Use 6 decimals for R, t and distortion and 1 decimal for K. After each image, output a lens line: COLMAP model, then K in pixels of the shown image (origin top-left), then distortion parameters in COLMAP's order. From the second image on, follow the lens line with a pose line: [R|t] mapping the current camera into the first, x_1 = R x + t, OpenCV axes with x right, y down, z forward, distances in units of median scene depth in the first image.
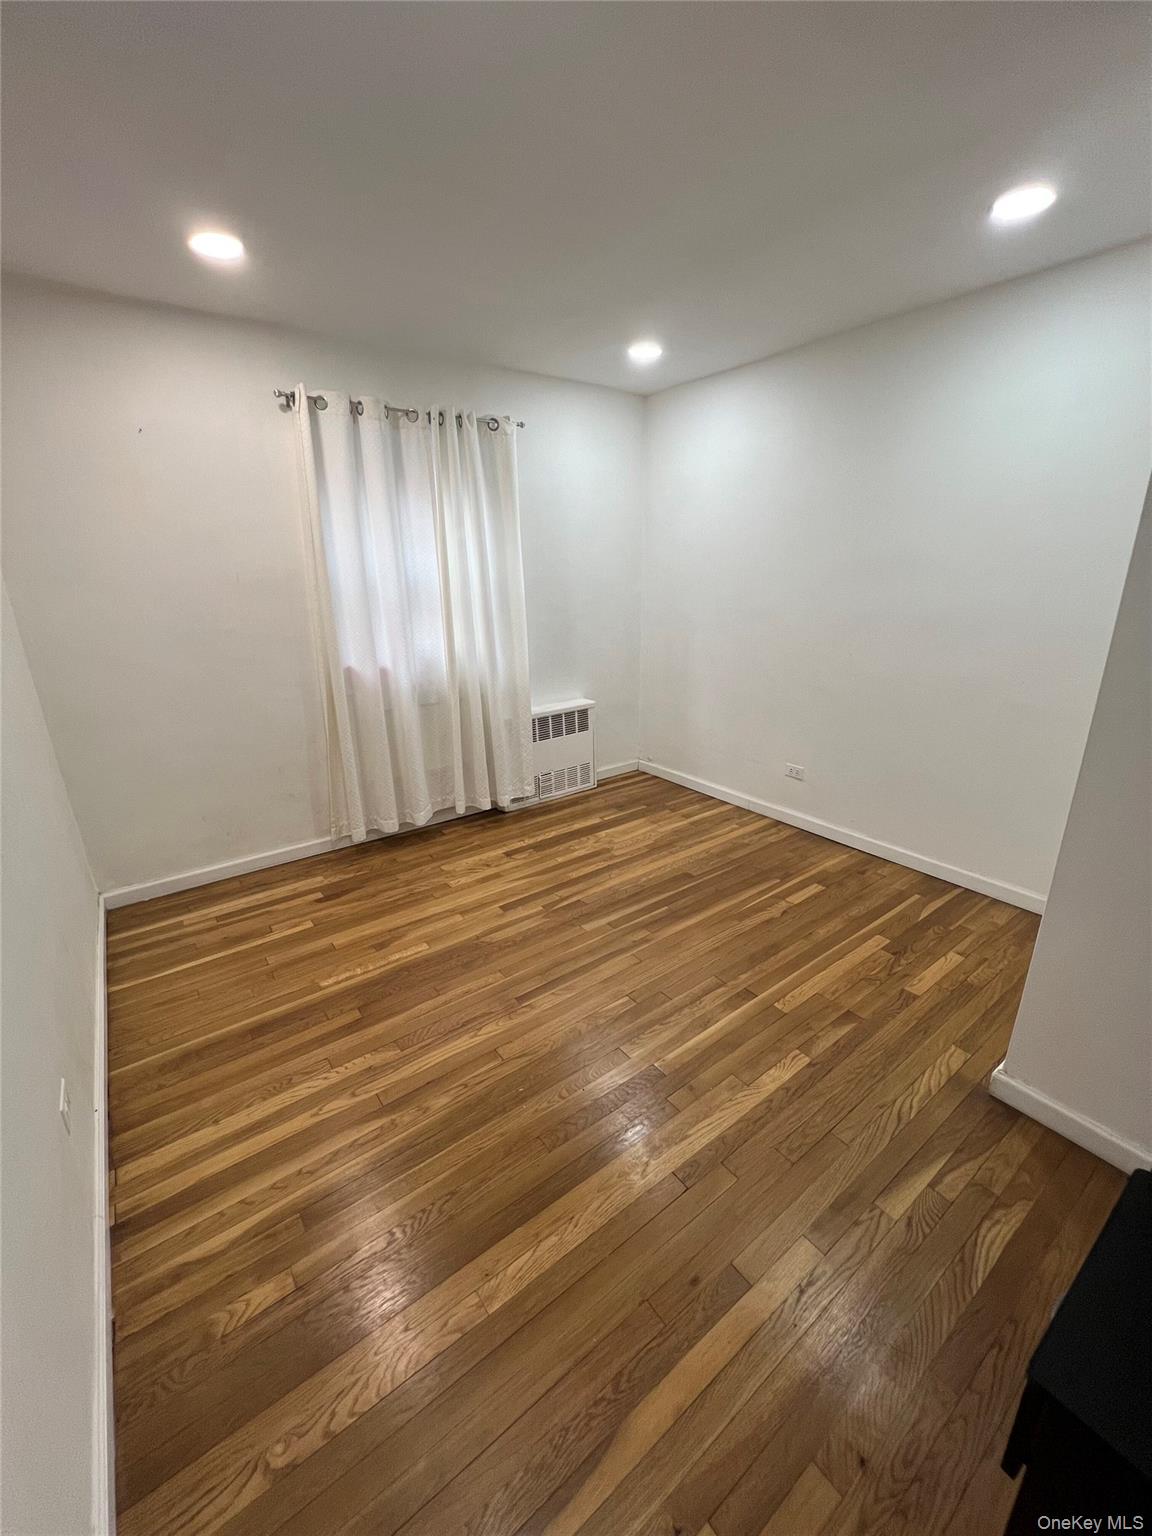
lens RADIAL K [[615.4, 0, 579.1], [0, 615.4, 765.4], [0, 0, 1]] dist [-0.000115, -0.000191]
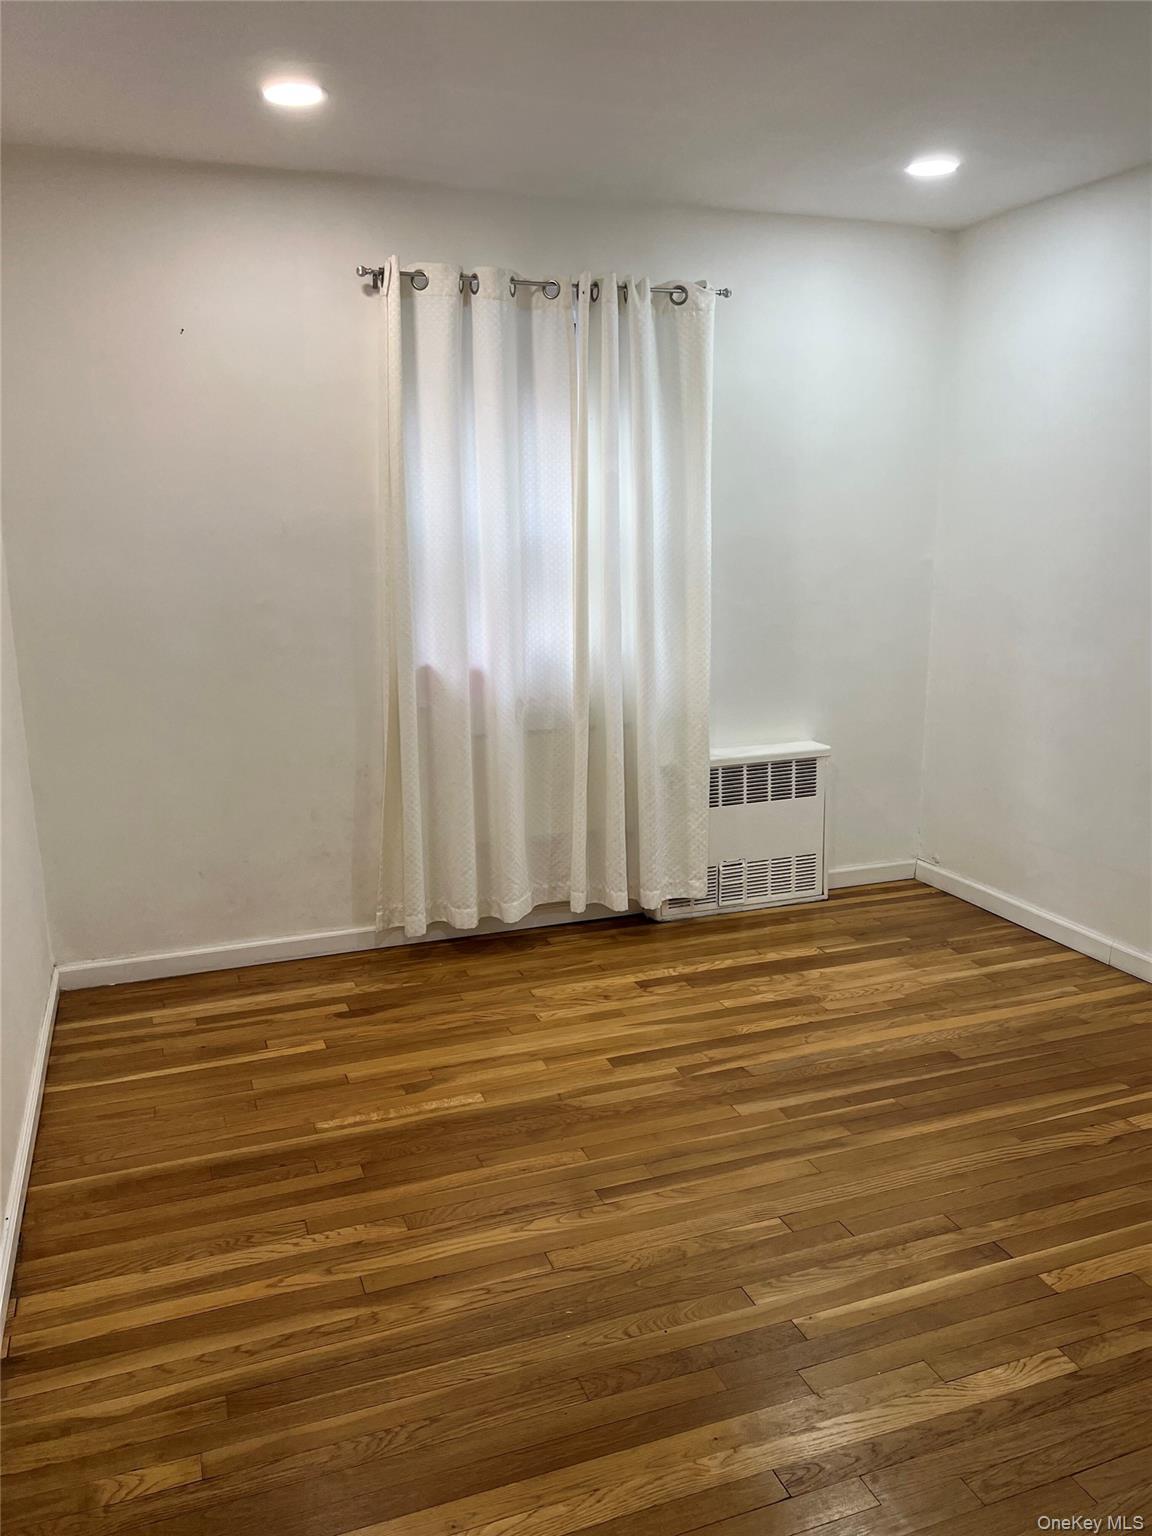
lens RADIAL K [[1155.5, 0, 571.2], [0, 1155.5, 771.6], [0, 0, 1]] dist [0.058314, -0.063250]
pose [[0.959825, 0.063955, -0.273214, 0.134036], [-0.091094, 0.991963, -0.087818, 0.053189], [0.265402, 0.109178, 0.957936, -0.141244]]
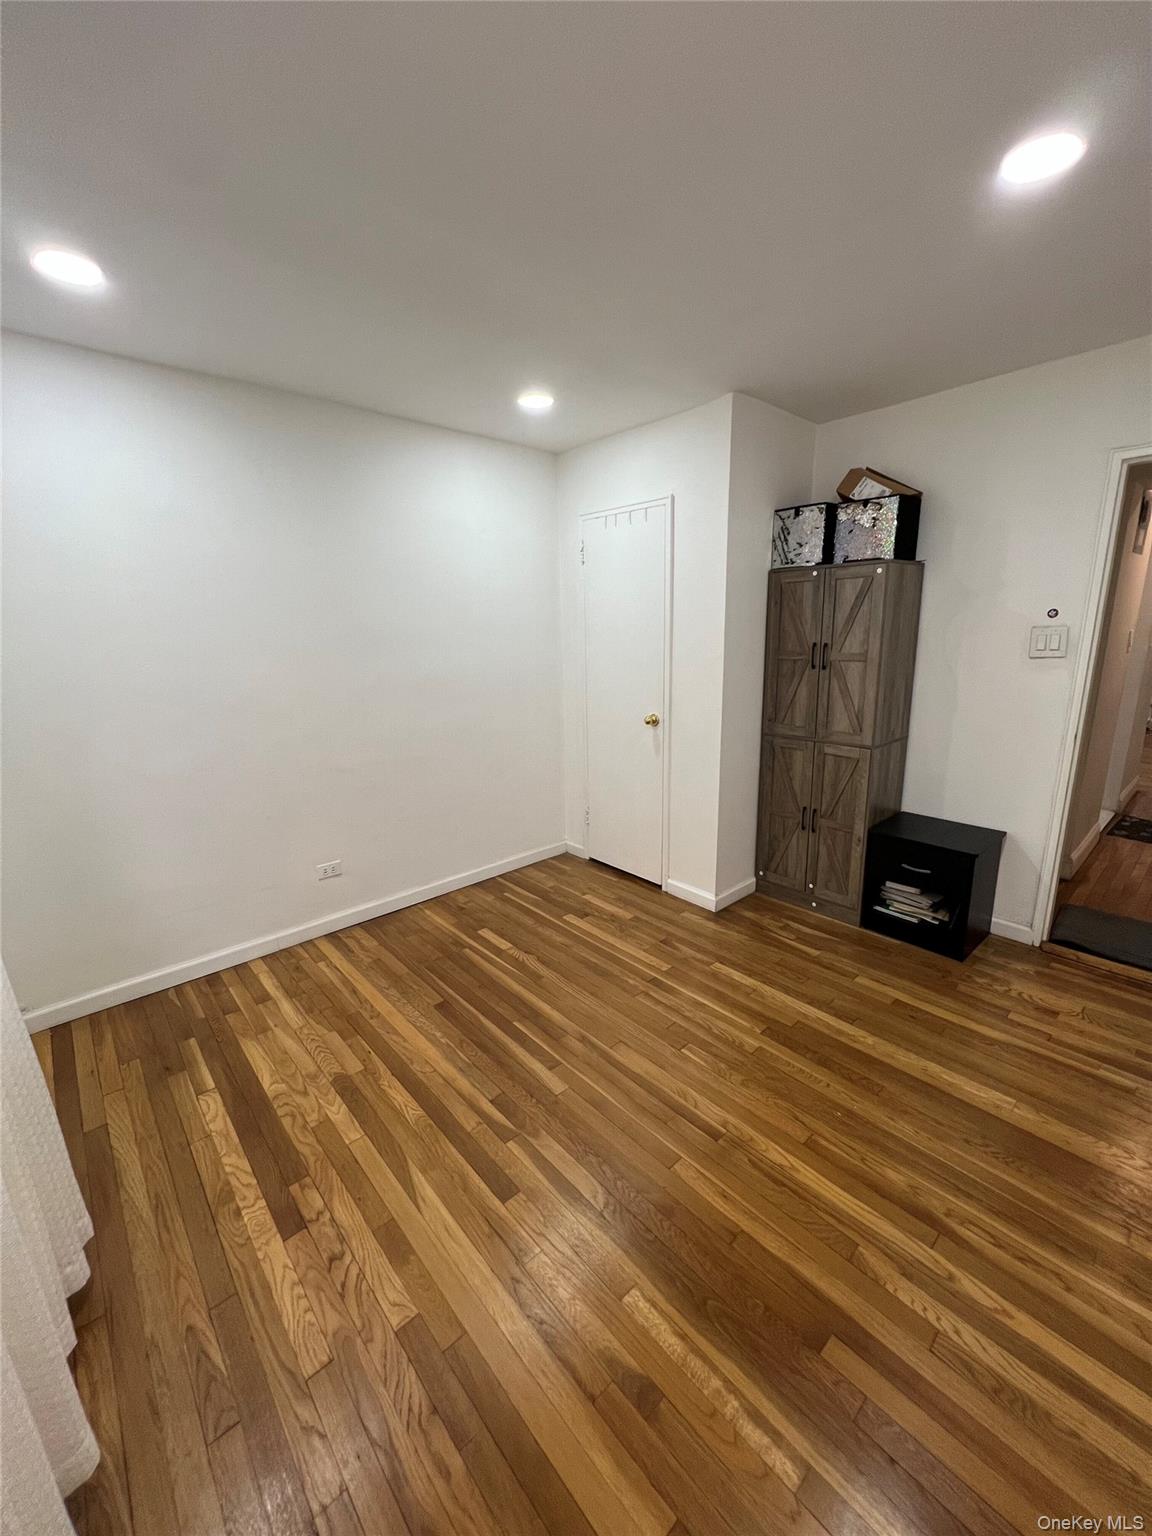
lens RADIAL K [[611.8, 0, 576.2], [0, 611.8, 765.0], [0, 0, 1]] dist [-0.000712, 0.000450]
pose [[-0.085548, -0.209263, 0.974110, -0.632208], [0.328358, 0.917151, 0.225864, -0.267770], [-0.940671, 0.339179, -0.009748, 0.820643]]
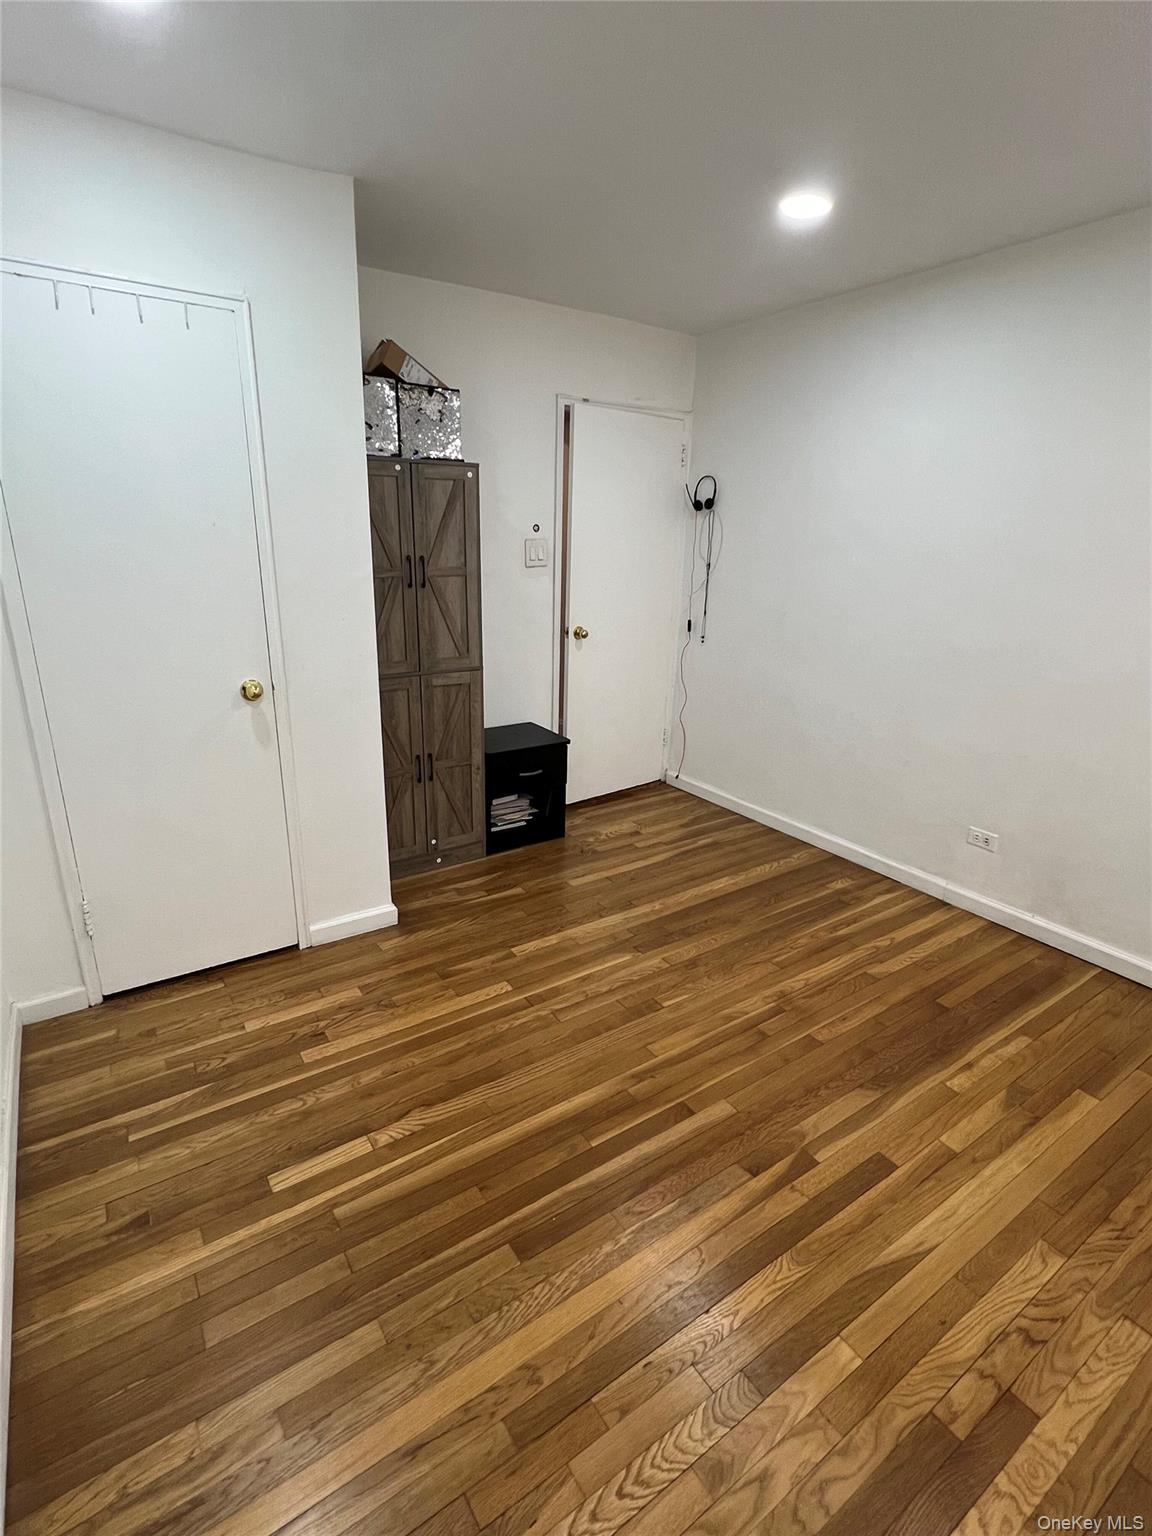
lens RADIAL K [[742.4, 0, 573.8], [0, 742.4, 764.6], [0, 0, 1]] dist [-0.000408, 0.001107]
pose [[-0.998874, -0.020855, 0.042622, 0.140067], [0.007777, 0.814145, 0.580610, -0.458867], [-0.046809, 0.580287, -0.813066, 1.378485]]
